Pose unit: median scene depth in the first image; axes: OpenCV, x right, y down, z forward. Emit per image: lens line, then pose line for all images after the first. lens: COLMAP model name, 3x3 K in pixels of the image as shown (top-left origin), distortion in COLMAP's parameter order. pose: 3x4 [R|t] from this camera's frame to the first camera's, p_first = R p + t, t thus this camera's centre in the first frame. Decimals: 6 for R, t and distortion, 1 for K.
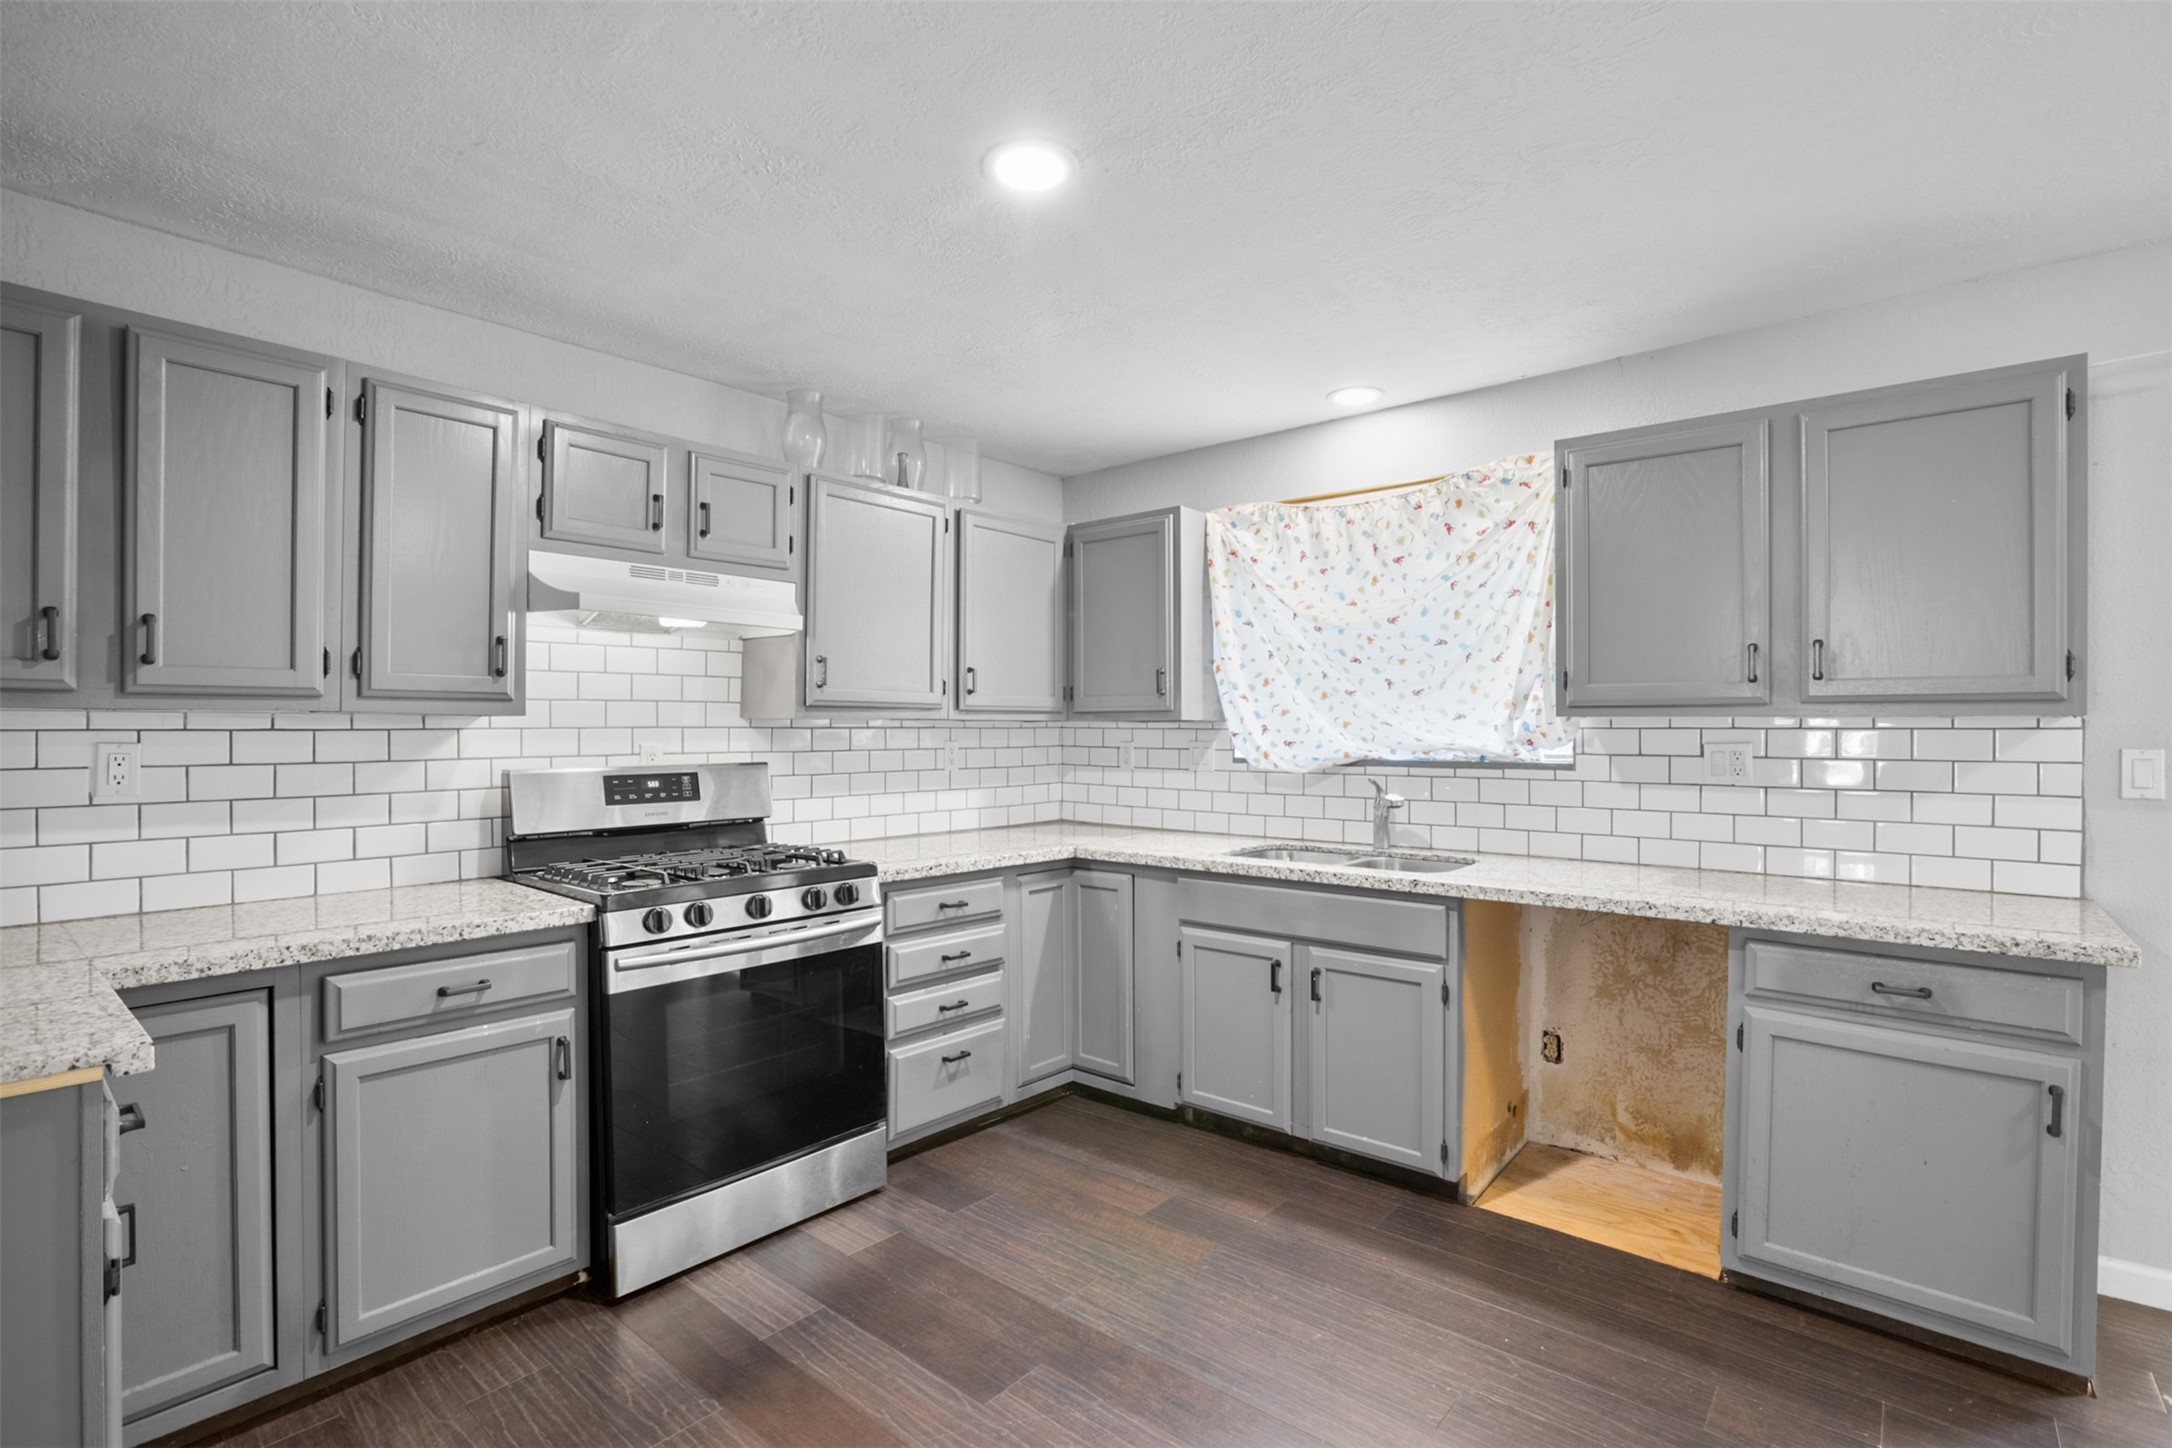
lens RADIAL K [[1011.4, 0, 1084.0], [0, 1011.4, 731.2], [0, 0, 1]] dist [-0.053864, 0.021525]
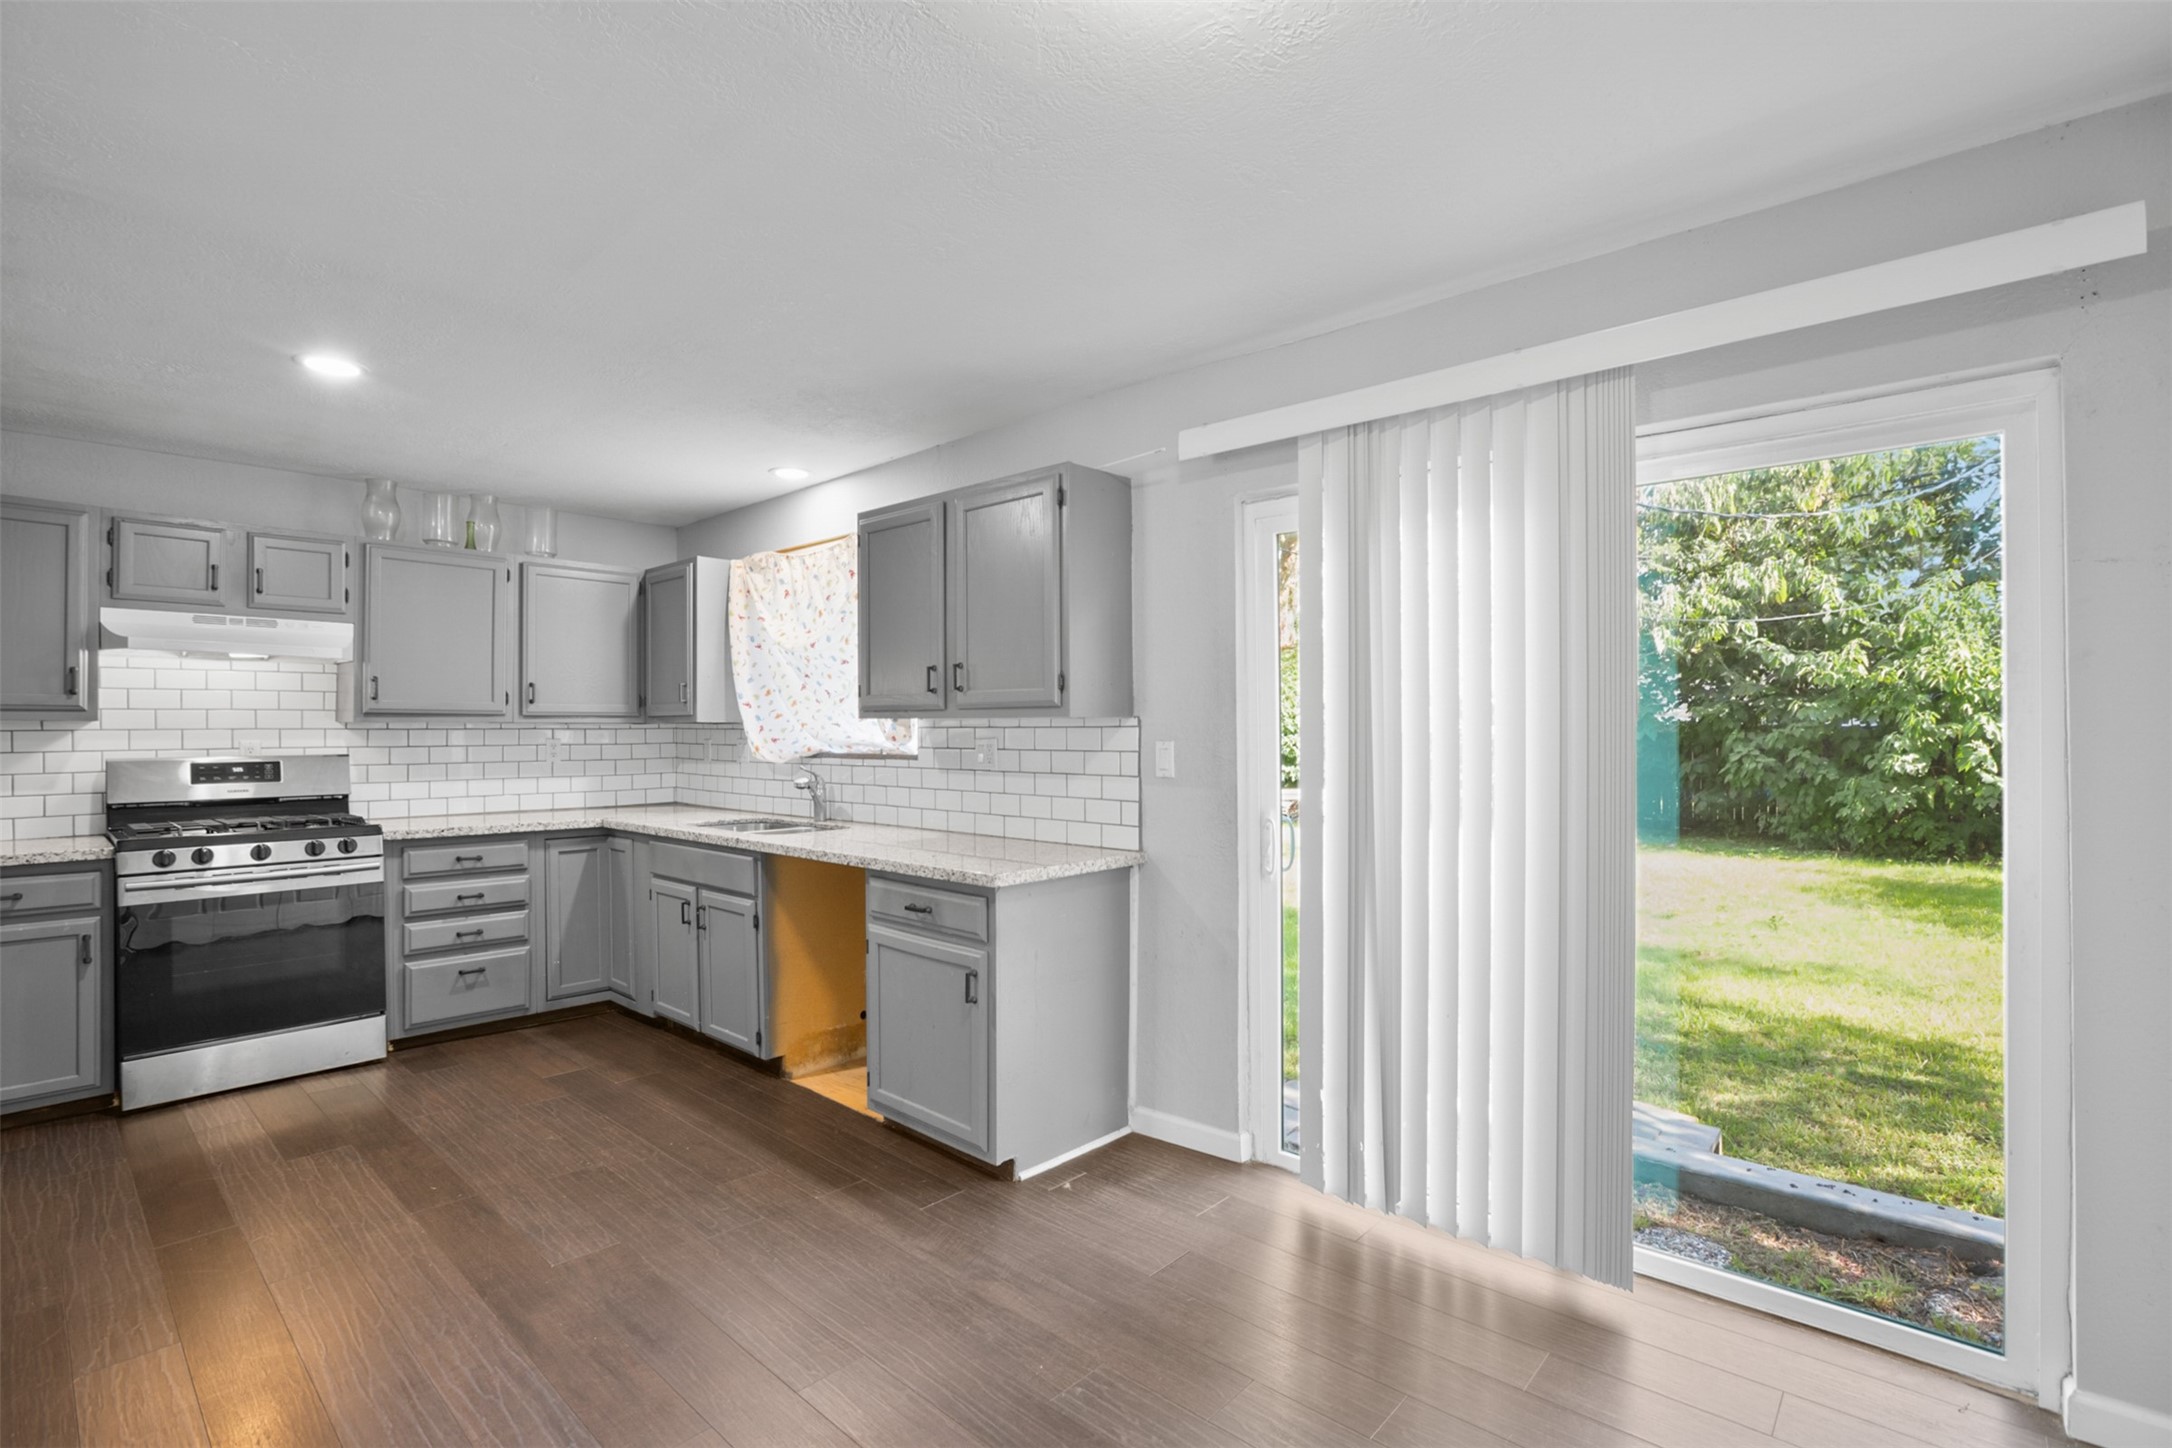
lens RADIAL K [[1011.4, 0, 1084.0], [0, 1011.4, 731.2], [0, 0, 1]] dist [-0.053864, 0.021525]
pose [[0.999617, -0.002402, -0.027567, 0.768509], [0.002374, 0.999997, -0.001025, 0.003711], [0.027569, 0.000959, 0.999619, -0.327849]]
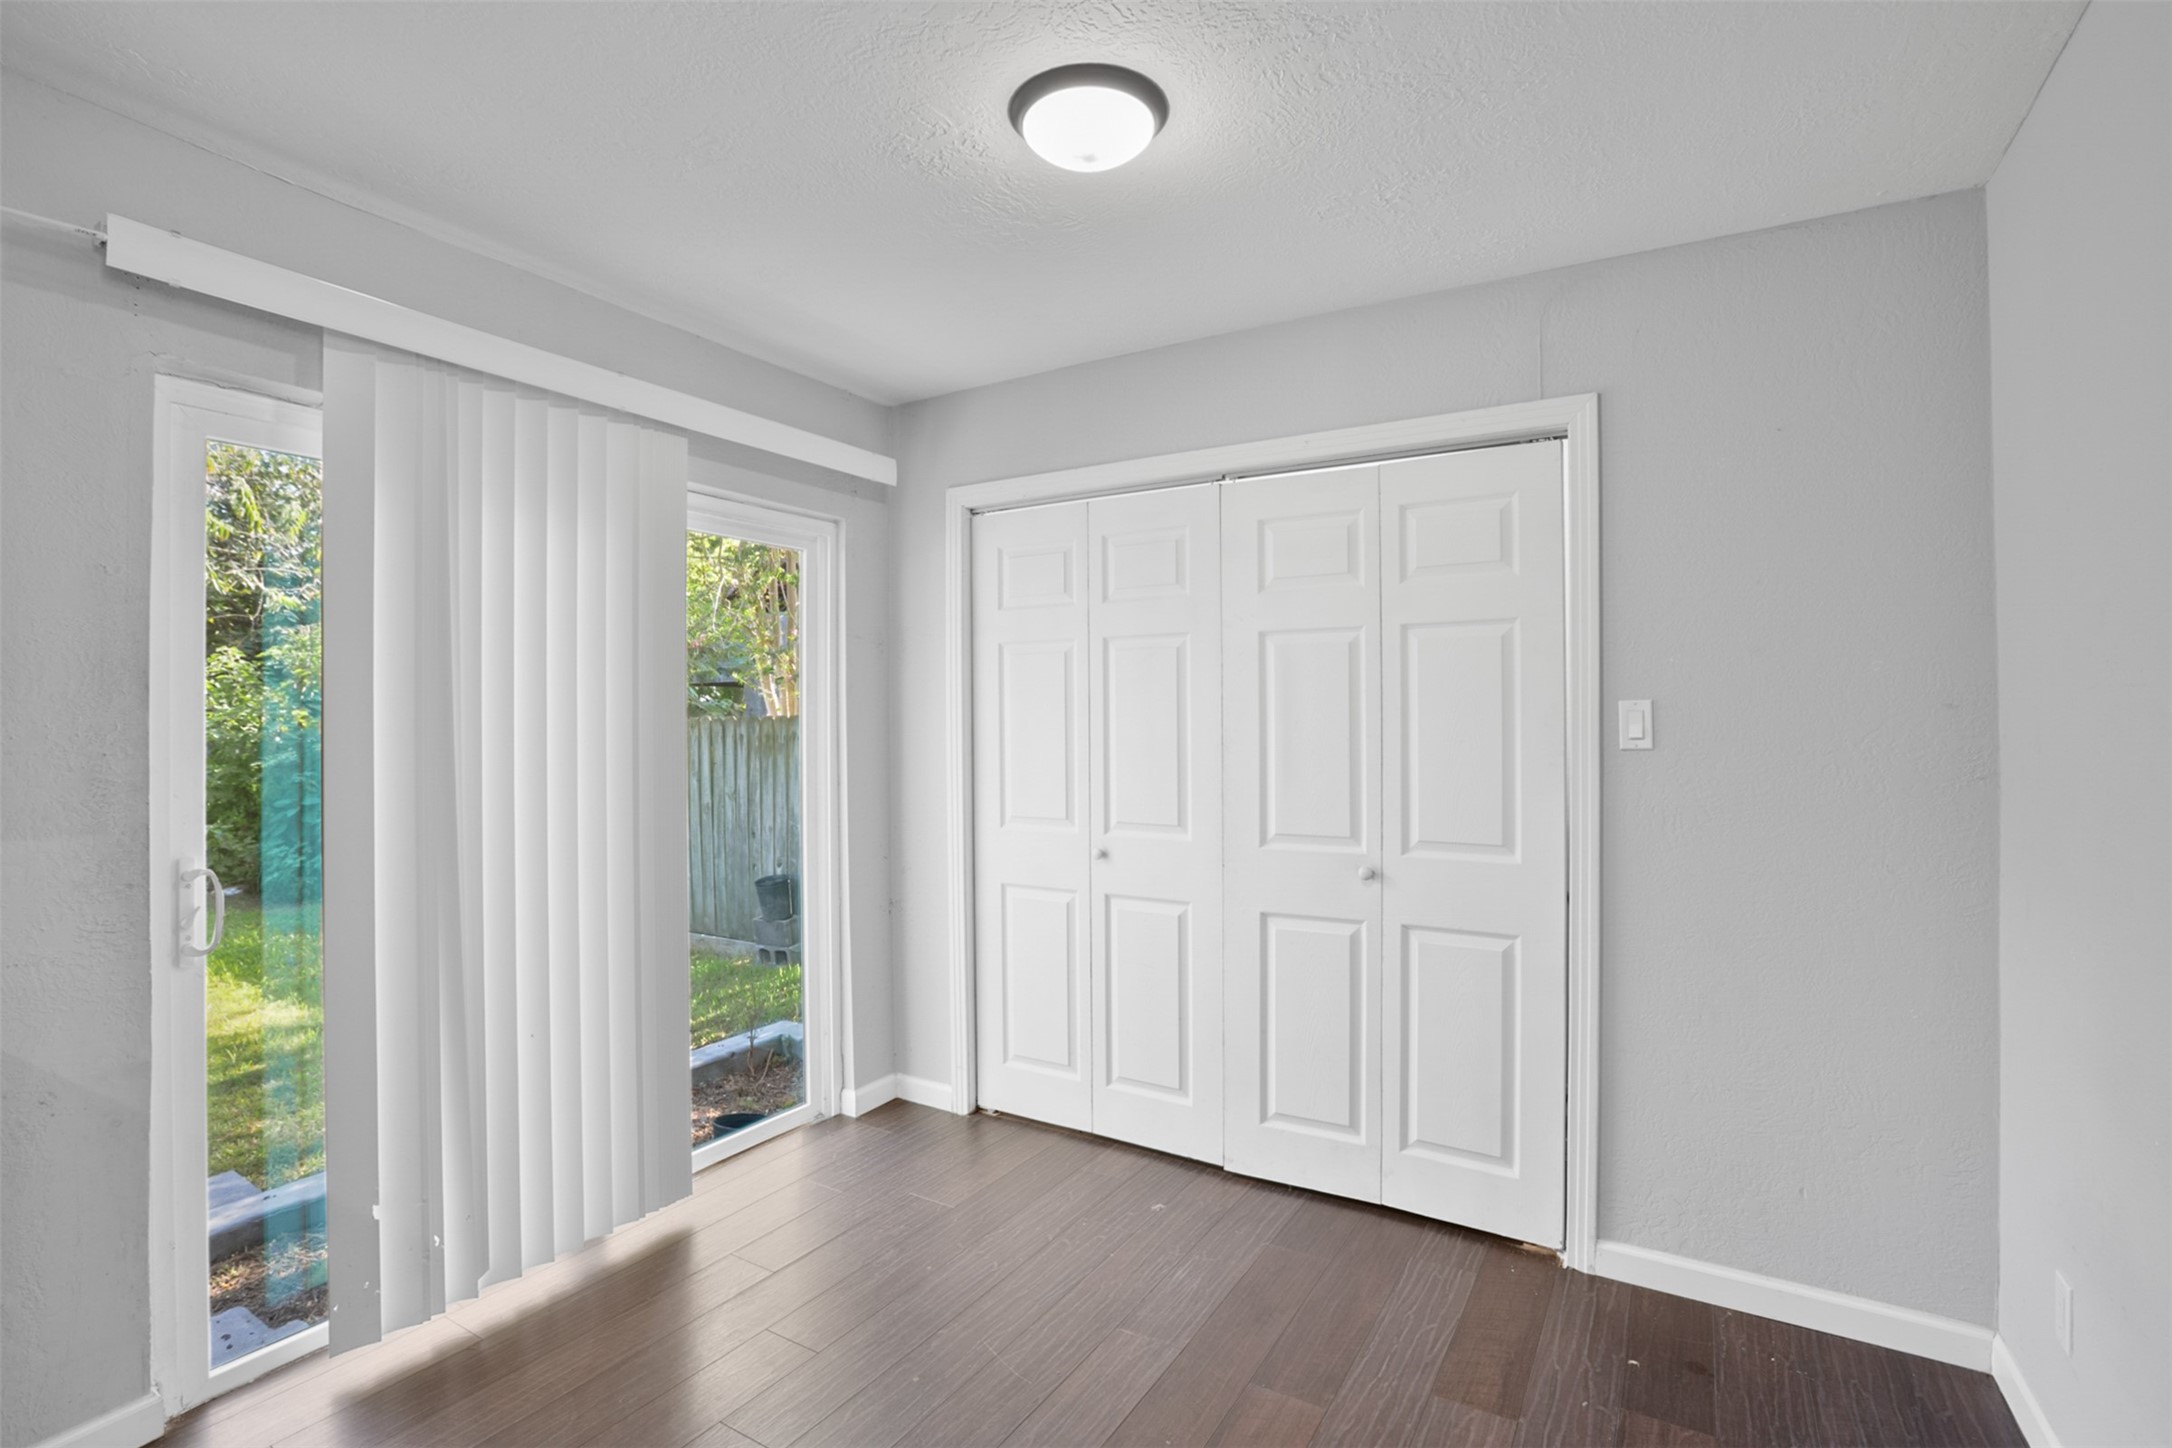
lens RADIAL K [[1044.7, 0, 1082.5], [0, 1044.7, 721.8], [0, 0, 1]] dist [-0.079838, 0.078312]
pose [[-0.143100, 0.000699, 0.989708, 0.170178], [0.005307, 0.999986, 0.000060, -0.002399], [-0.989694, 0.005261, -0.143101, 0.212286]]
